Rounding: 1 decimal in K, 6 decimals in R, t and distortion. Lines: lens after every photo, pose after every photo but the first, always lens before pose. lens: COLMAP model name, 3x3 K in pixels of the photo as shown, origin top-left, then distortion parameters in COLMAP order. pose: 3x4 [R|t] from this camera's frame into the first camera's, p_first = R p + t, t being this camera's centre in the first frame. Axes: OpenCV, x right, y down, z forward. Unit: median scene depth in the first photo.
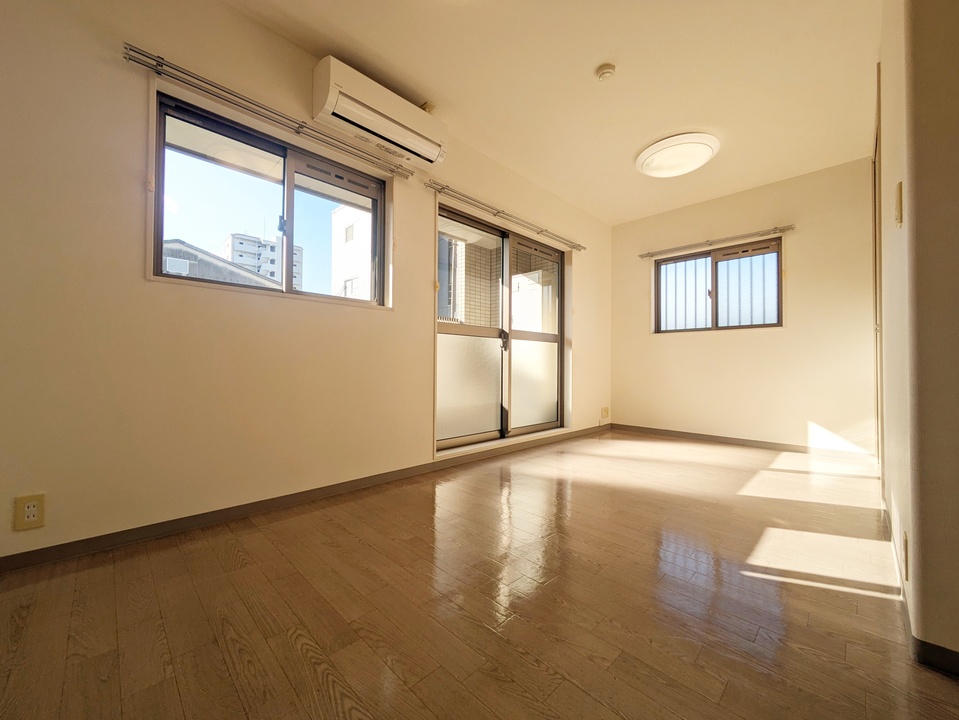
lens RADIAL K [[384.0, 0, 482.5], [0, 384.0, 357.0], [0, 0, 1]] dist [0.011820, 0.000032]
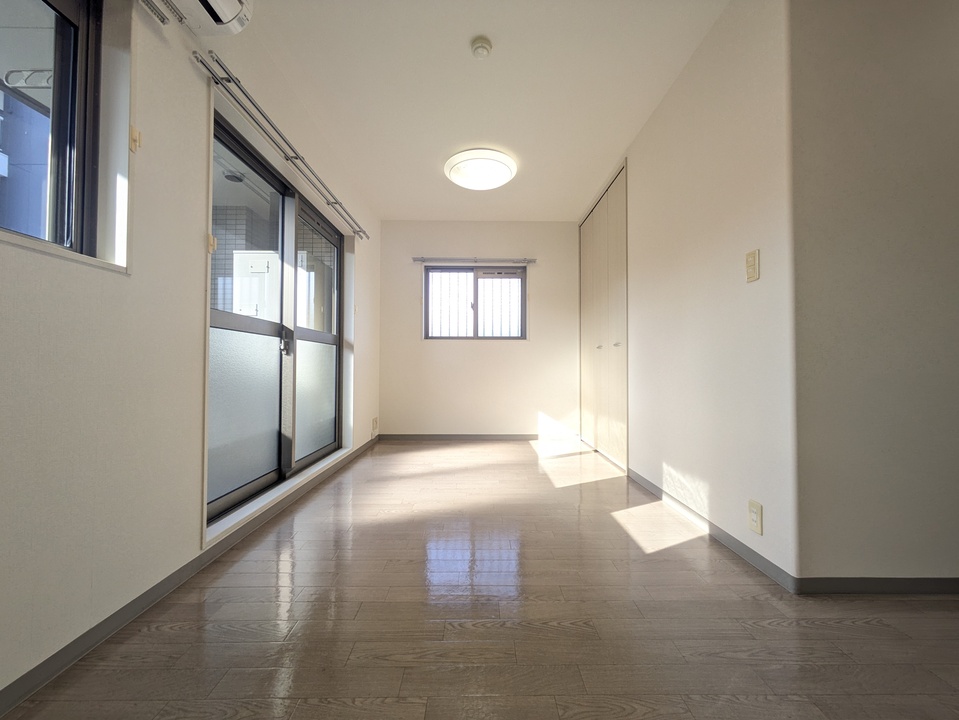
lens RADIAL K [[384.0, 0, 482.5], [0, 384.0, 357.0], [0, 0, 1]] dist [0.011820, 0.000032]
pose [[0.697045, 0.013904, 0.716893, -0.193783], [-0.014414, 0.999882, -0.005378, -0.014174], [-0.716883, -0.006584, 0.697163, 0.238173]]
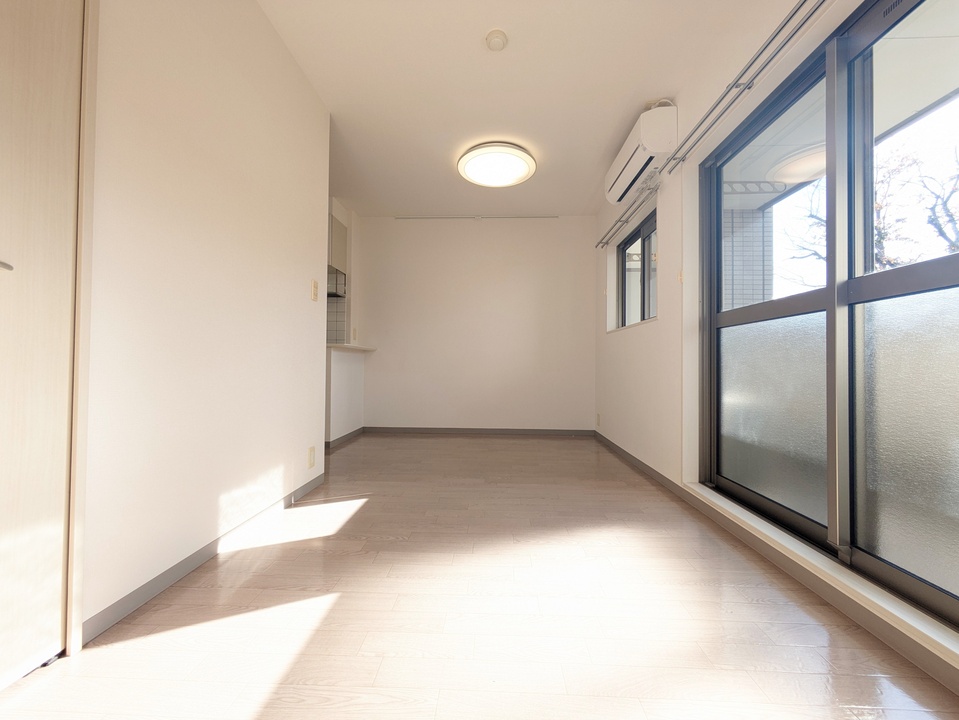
lens RADIAL K [[384.0, 0, 482.5], [0, 384.0, 357.0], [0, 0, 1]] dist [0.011820, 0.000032]
pose [[-0.726729, -0.025128, -0.686465, 0.590754], [0.004752, 0.999123, -0.041603, 0.018316], [0.686908, -0.033497, -0.725972, 1.015969]]
